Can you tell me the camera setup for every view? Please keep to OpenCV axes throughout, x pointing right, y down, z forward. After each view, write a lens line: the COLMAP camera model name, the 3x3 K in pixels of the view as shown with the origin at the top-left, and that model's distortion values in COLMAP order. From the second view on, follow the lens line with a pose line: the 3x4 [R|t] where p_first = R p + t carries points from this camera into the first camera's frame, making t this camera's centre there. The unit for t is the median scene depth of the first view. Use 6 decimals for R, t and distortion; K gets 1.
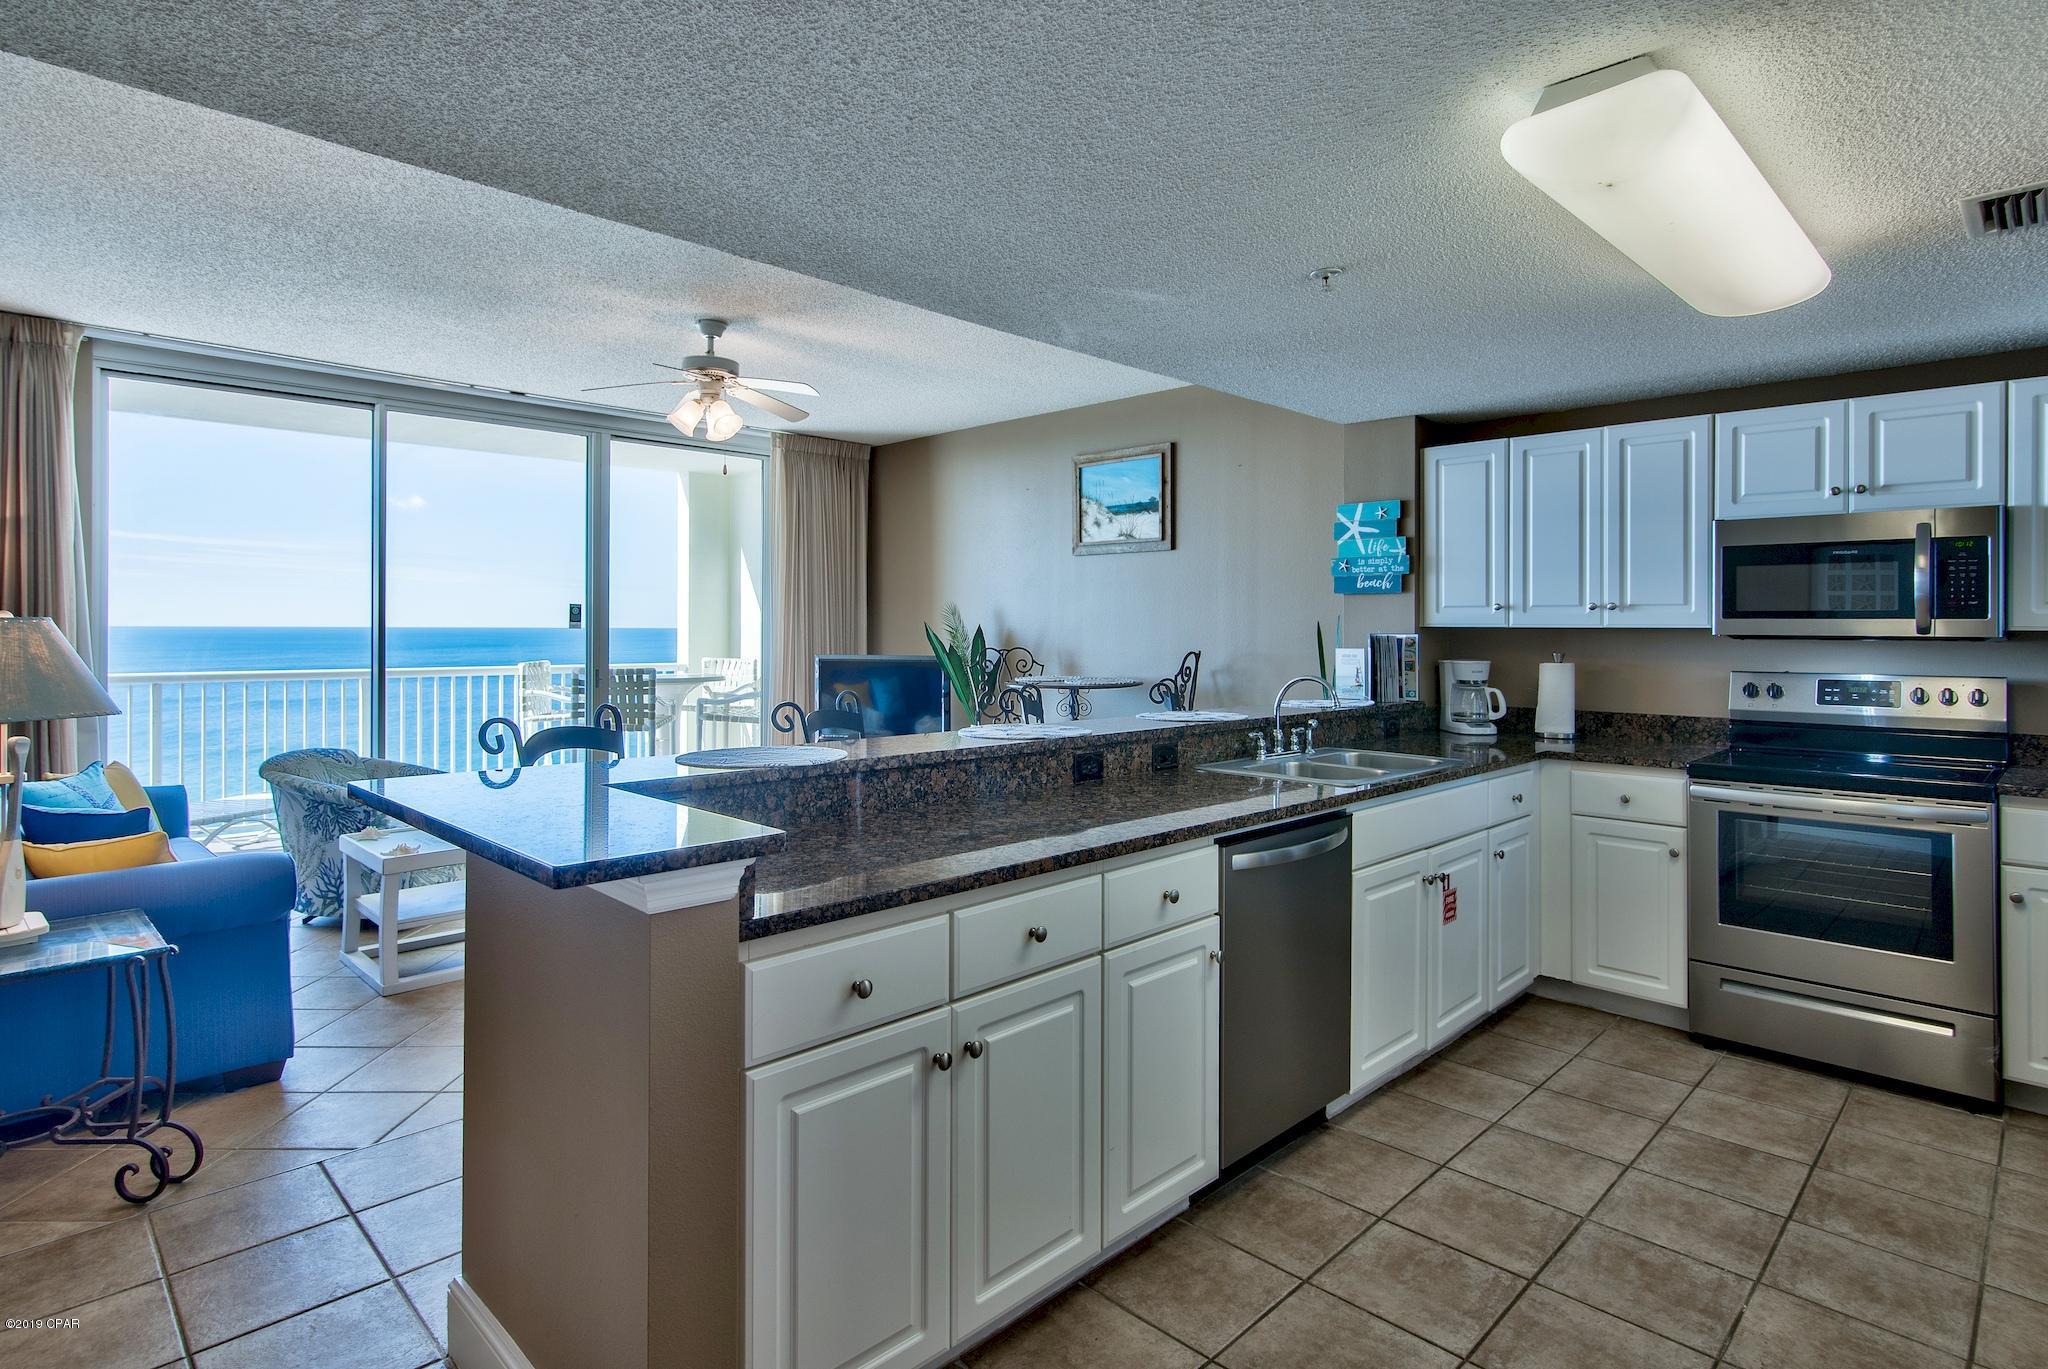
lens RADIAL K [[1045.6, 0, 1039.7], [0, 1045.6, 607.6], [0, 0, 1]] dist [-0.002547, -0.000535]
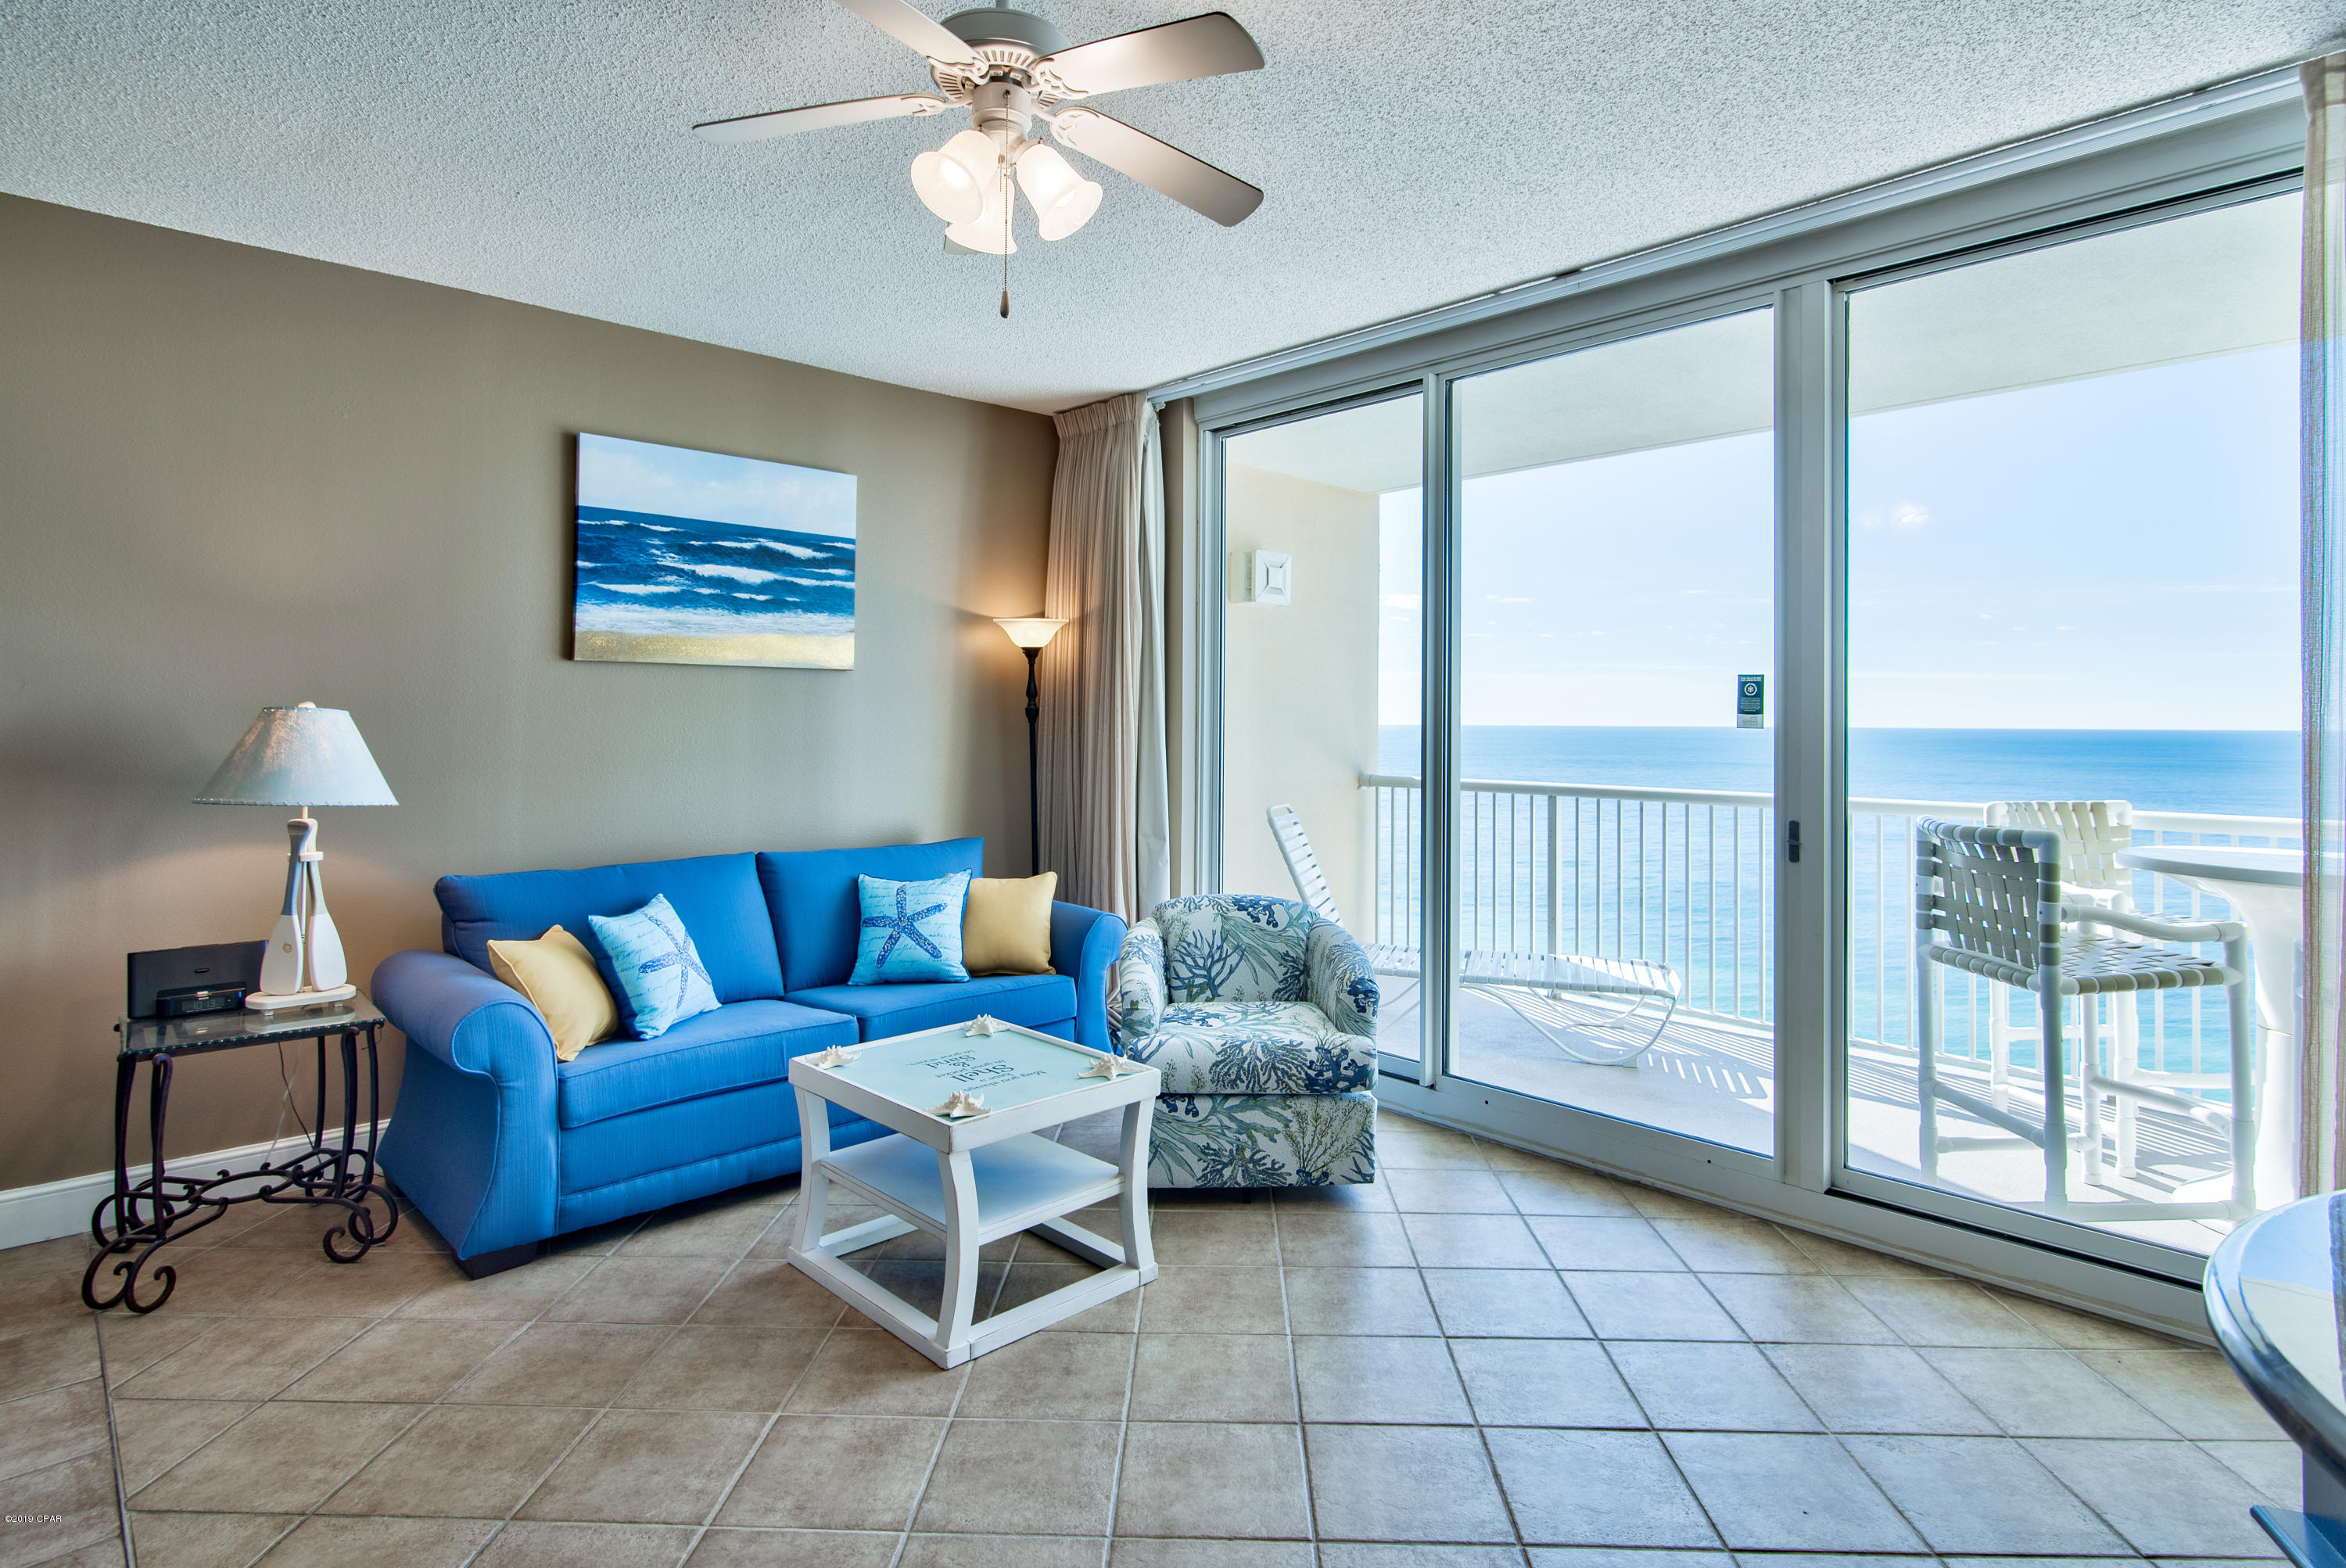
lens RADIAL K [[1197.8, 0, 1190.0], [0, 1197.8, 689.8], [0, 0, 1]] dist [-0.002547, -0.000535]
pose [[-0.003944, -0.028910, -0.999574, 0.092847], [0.012159, 0.999507, -0.028956, 0.016210], [0.999918, -0.012268, -0.003590, 0.795820]]
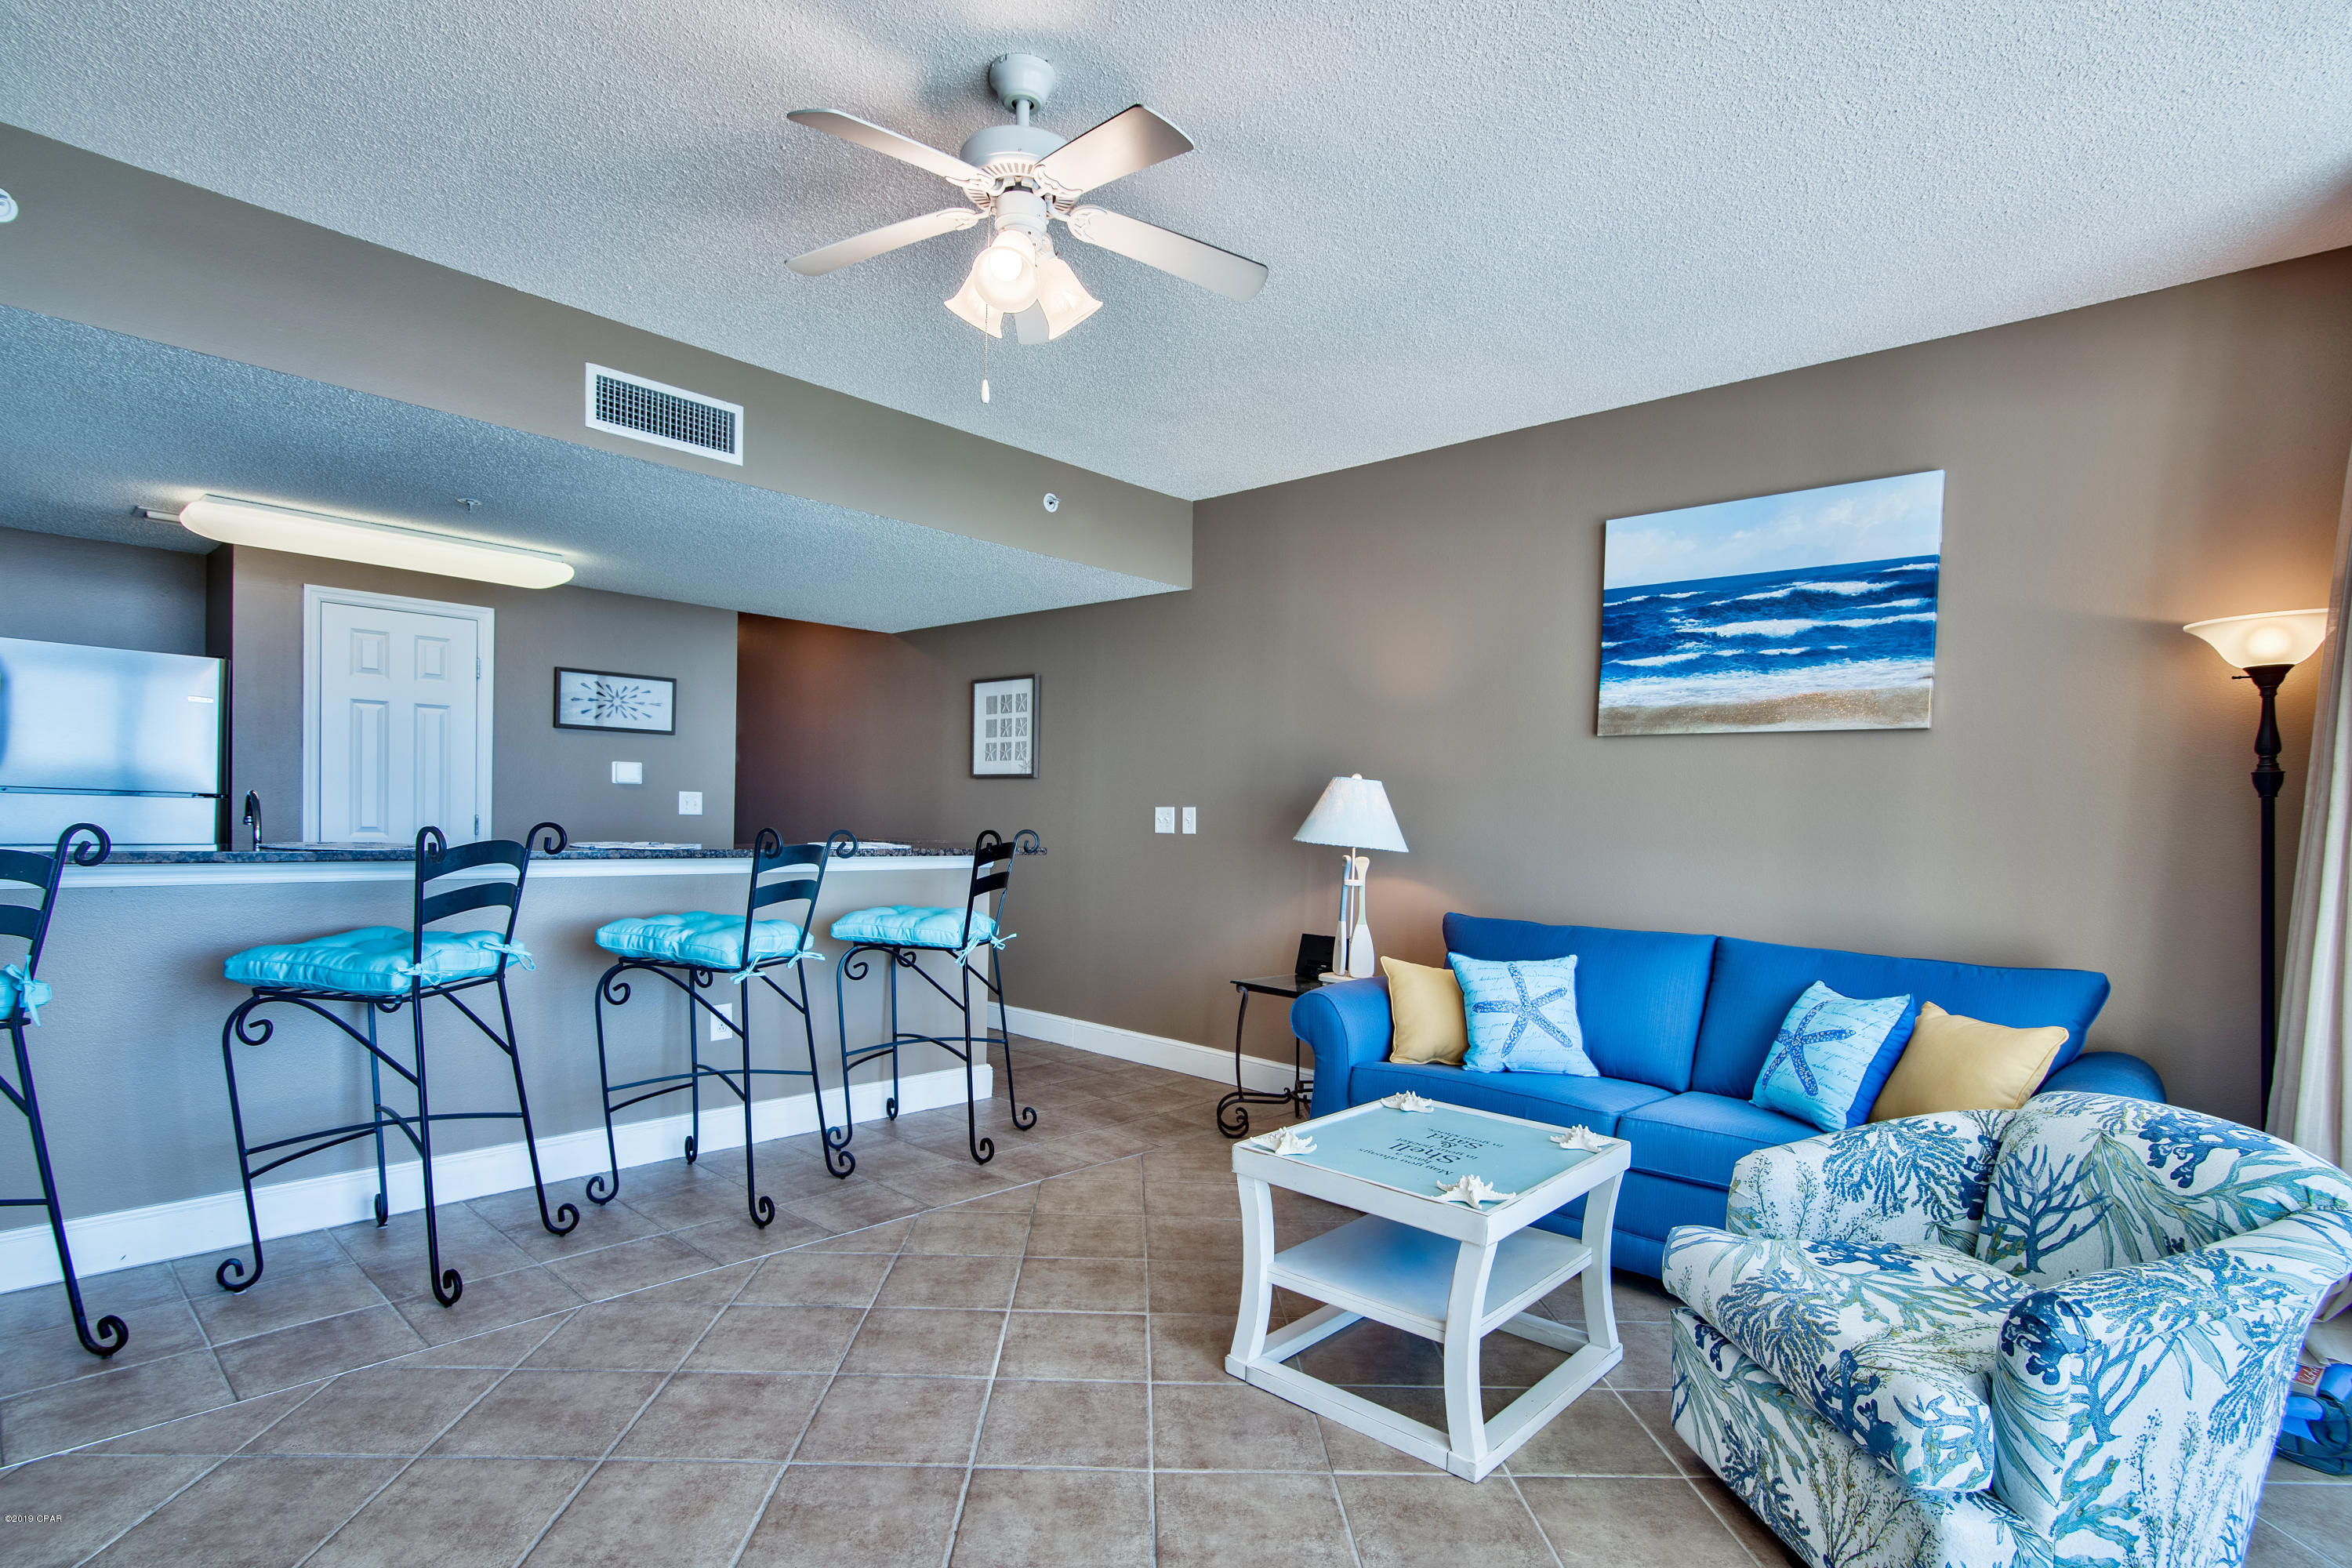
lens RADIAL K [[1200.8, 0, 1196.5], [0, 1200.8, 831.9], [0, 0, 1]] dist [-0.002547, -0.000535]
pose [[-0.998354, -0.030391, -0.048641, -0.284657], [-0.030214, 0.999534, -0.004357, 0.042777], [0.048751, -0.002880, -0.998807, 1.141178]]
